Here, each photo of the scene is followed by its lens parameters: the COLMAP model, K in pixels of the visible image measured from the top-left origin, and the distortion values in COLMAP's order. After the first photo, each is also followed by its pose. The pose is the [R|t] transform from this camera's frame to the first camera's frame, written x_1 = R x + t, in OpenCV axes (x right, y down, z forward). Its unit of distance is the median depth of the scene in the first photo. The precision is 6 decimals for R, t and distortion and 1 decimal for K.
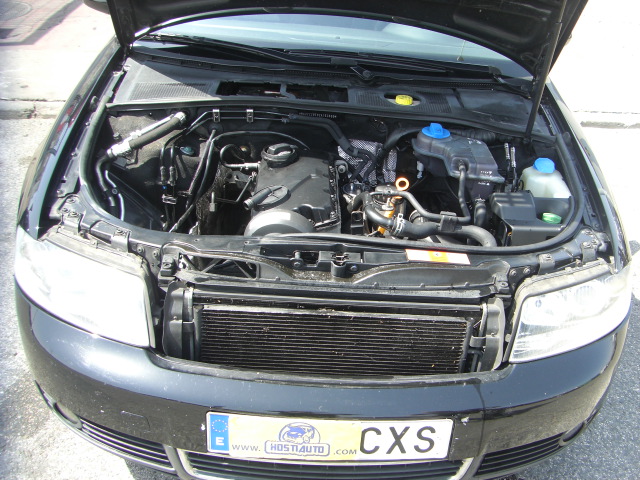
lens RADIAL K [[711.3, 0, 321.6], [0, 711.3, 238.7], [0, 0, 1]] dist [-0.139413, 0.000000]
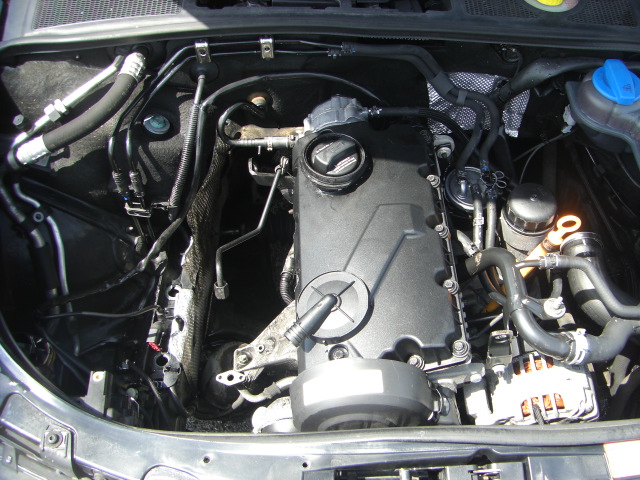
lens RADIAL K [[711.3, 0, 346.6], [0, 711.3, 247.7], [0, 0, 1]] dist [-0.139413, 0.000000]
pose [[0.998754, -0.045322, 0.020882, -0.061450], [0.031279, 0.894648, 0.445676, -0.277647], [-0.038881, -0.444468, 0.894951, 0.476776]]
